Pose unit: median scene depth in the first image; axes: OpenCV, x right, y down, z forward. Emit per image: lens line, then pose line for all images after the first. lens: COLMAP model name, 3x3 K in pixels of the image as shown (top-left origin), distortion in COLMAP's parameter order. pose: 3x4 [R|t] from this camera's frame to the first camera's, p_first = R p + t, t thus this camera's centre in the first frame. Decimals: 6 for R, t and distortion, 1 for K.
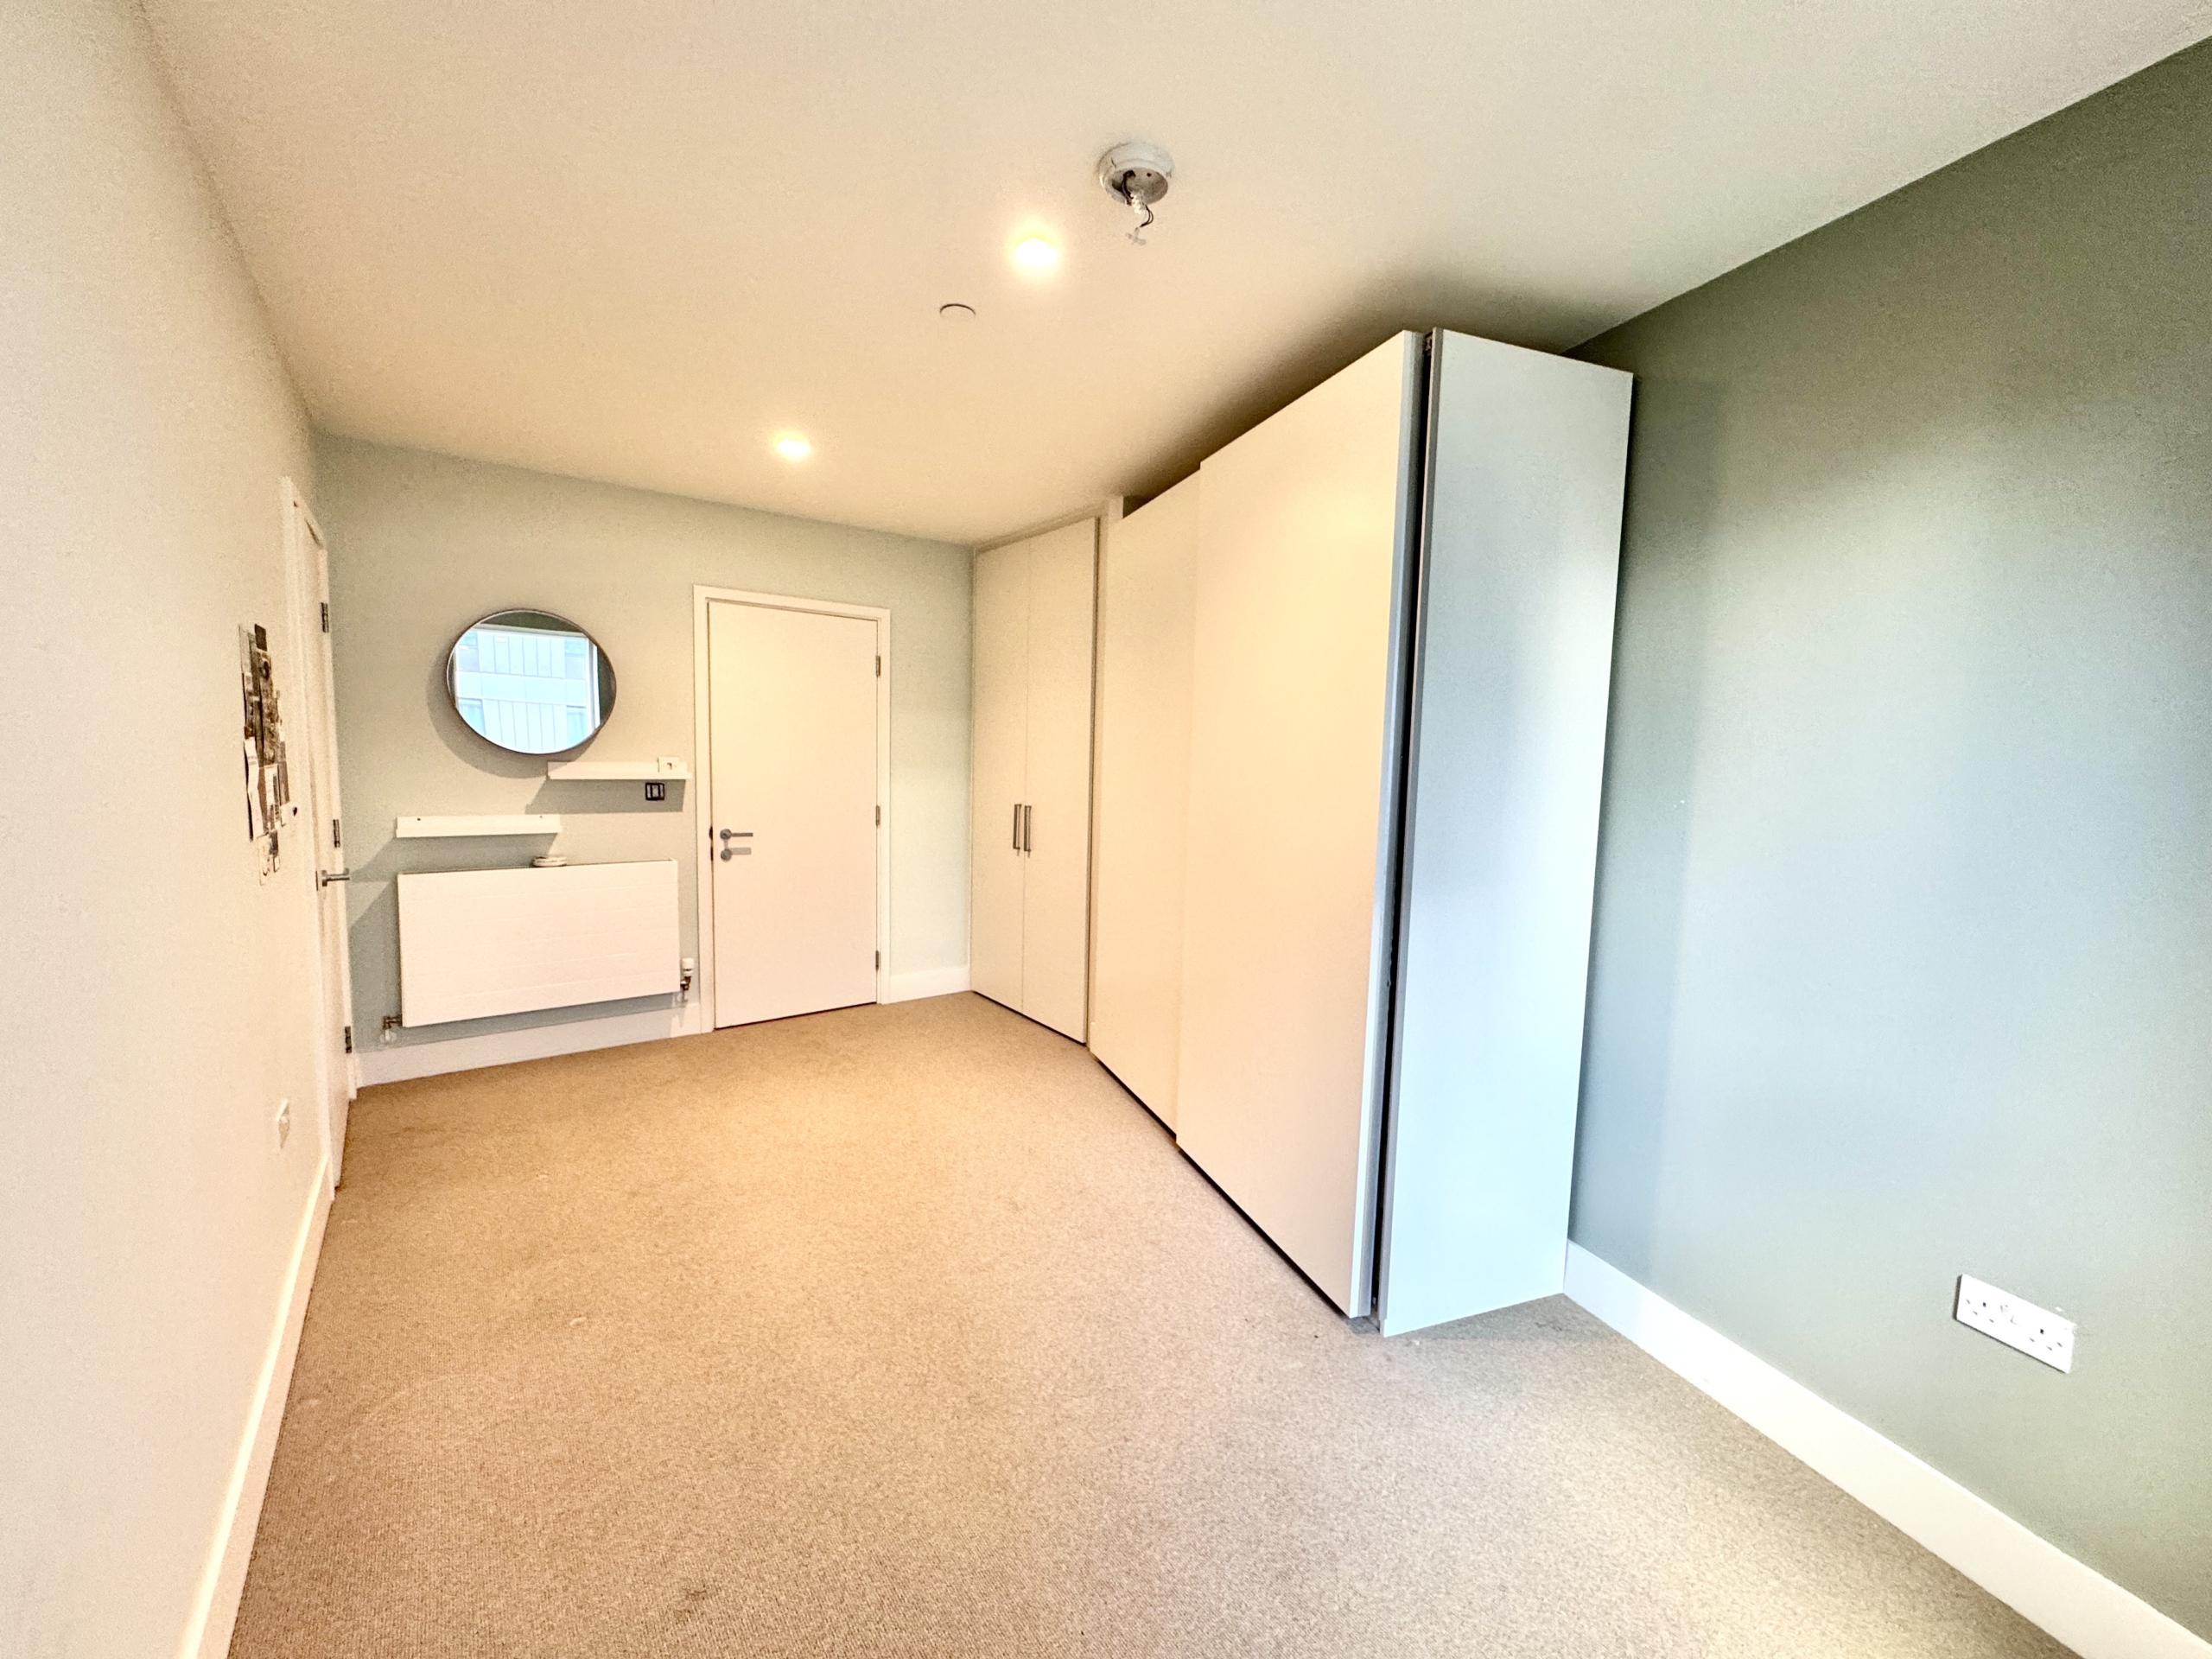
lens RADIAL K [[888.8, 0, 1102.9], [0, 888.8, 830.5], [0, 0, 1]] dist [0.000294, 0.000098]
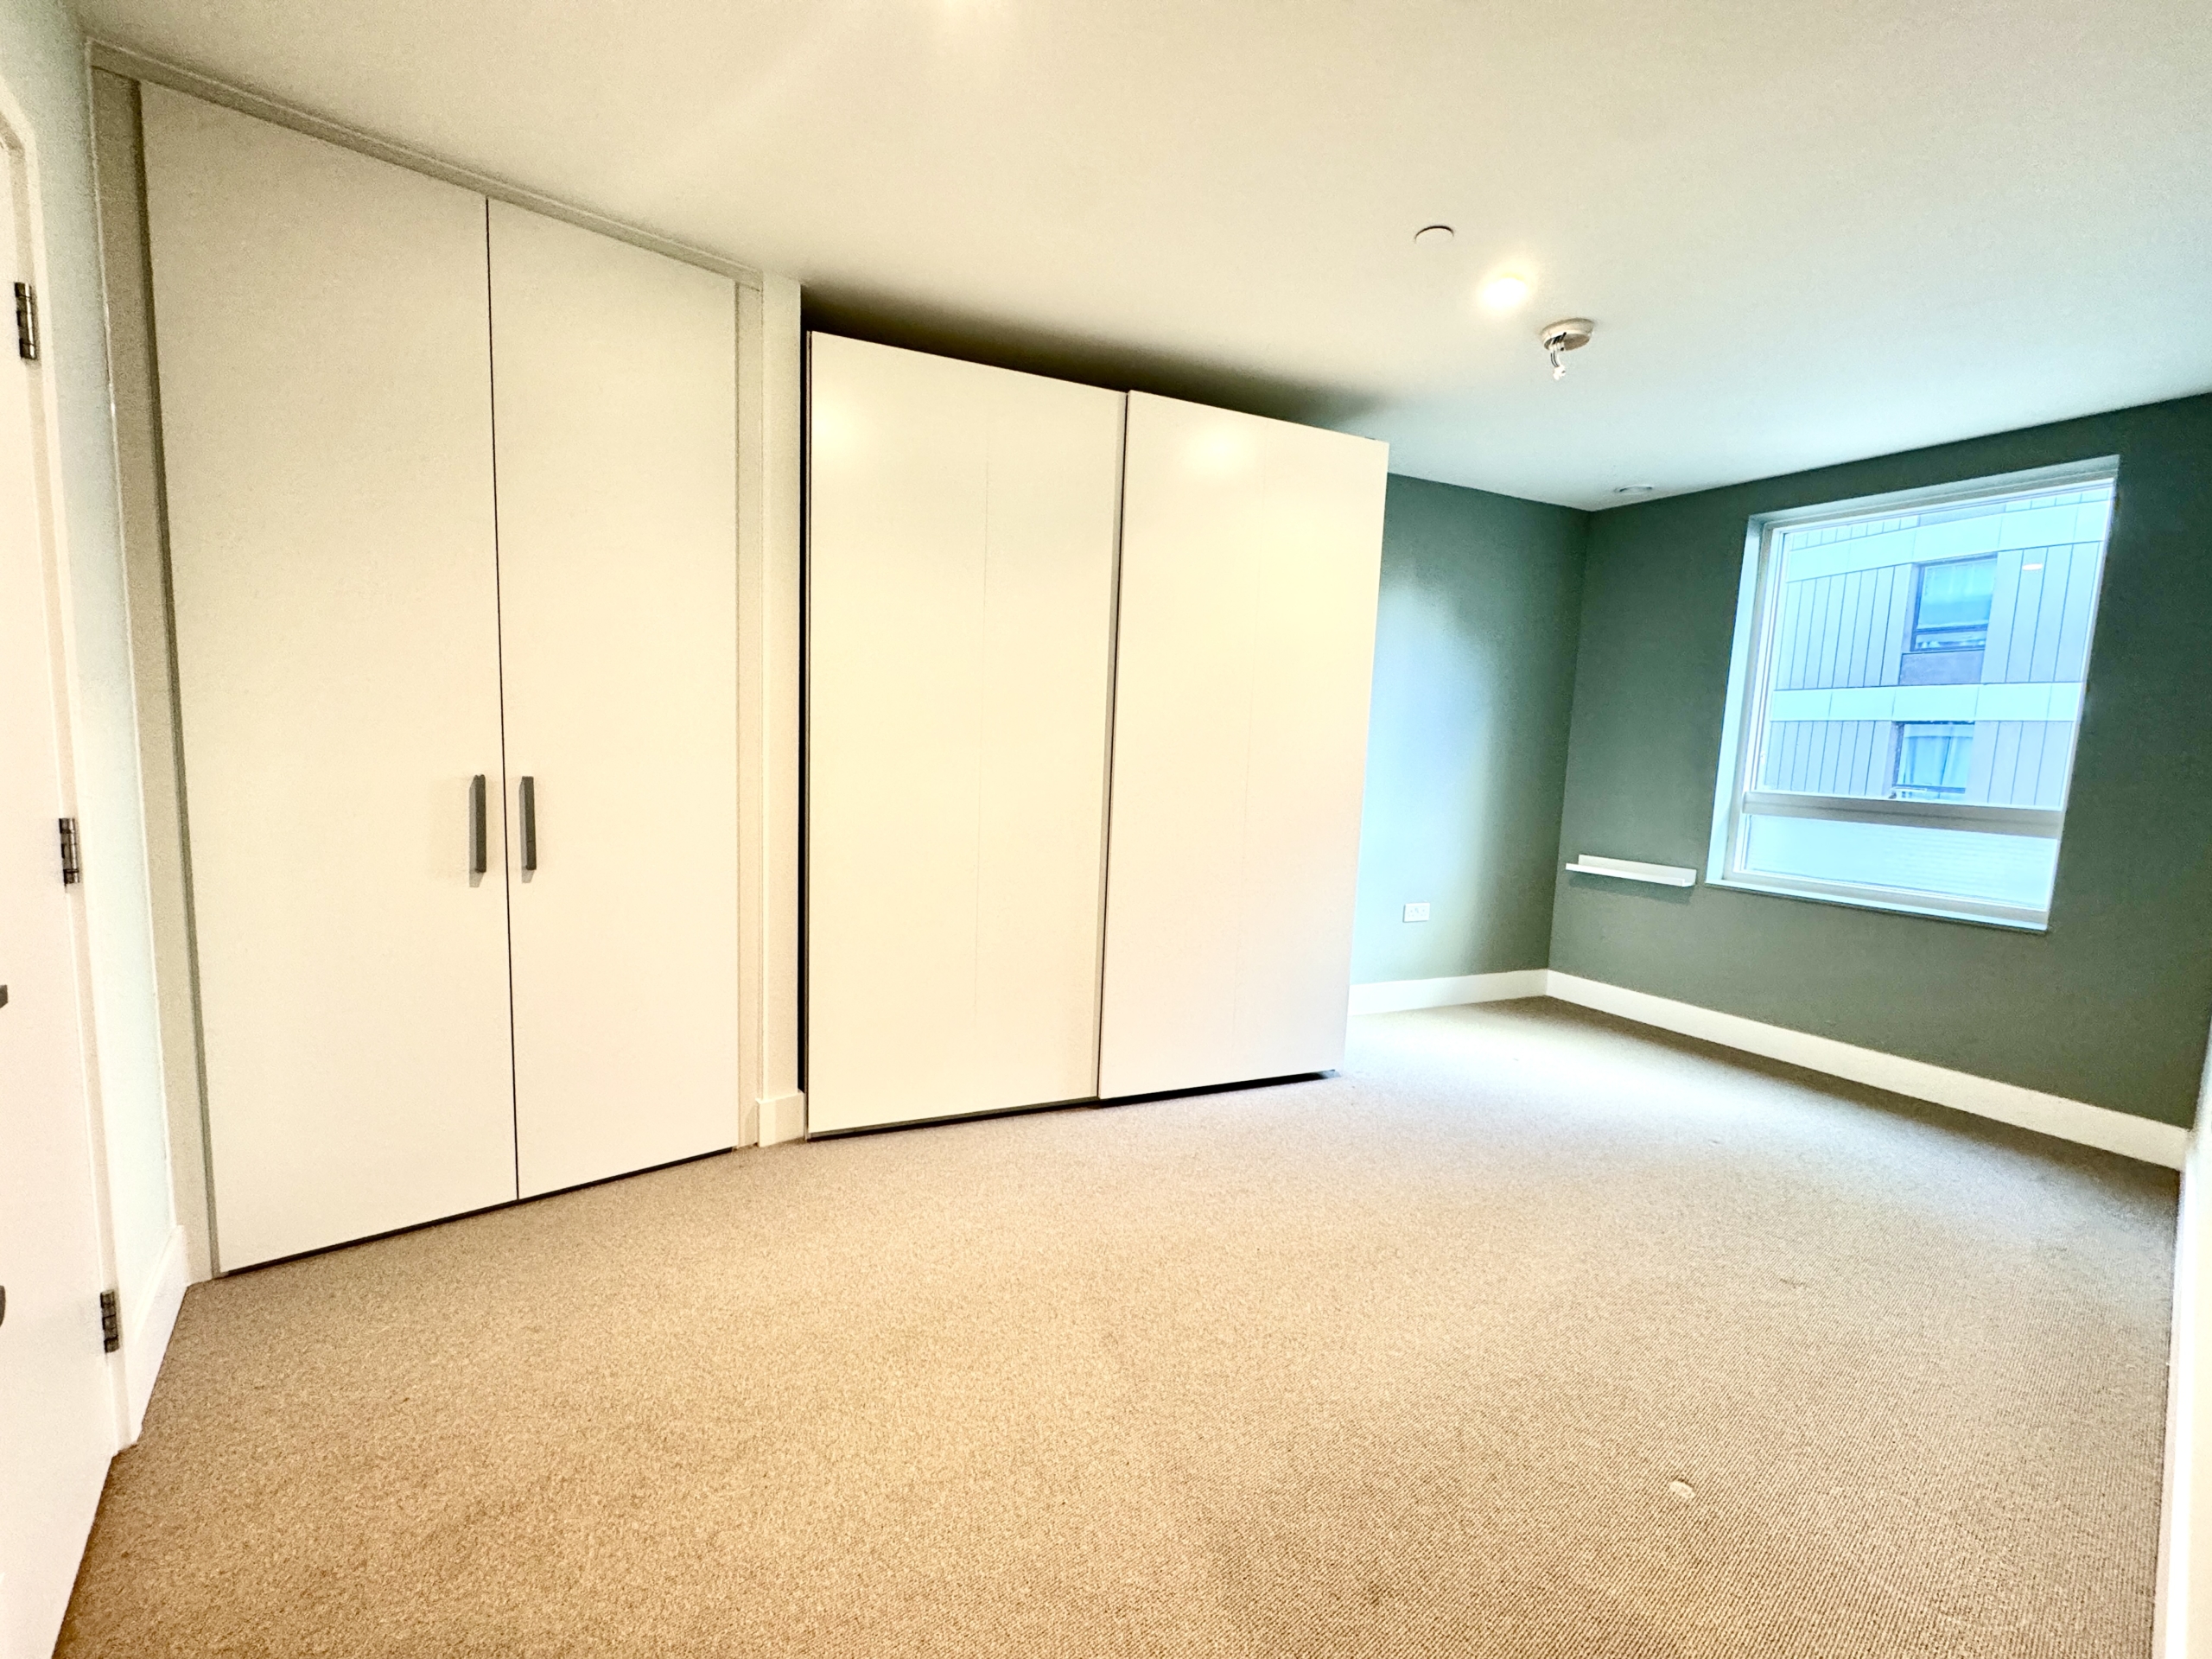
lens RADIAL K [[888.8, 0, 1102.9], [0, 888.8, 830.5], [0, 0, 1]] dist [0.000294, 0.000098]
pose [[-0.032686, -0.131786, 0.990739, -0.837534], [0.054676, 0.989549, 0.133432, -0.067142], [-0.997969, 0.058531, -0.025138, 1.004023]]
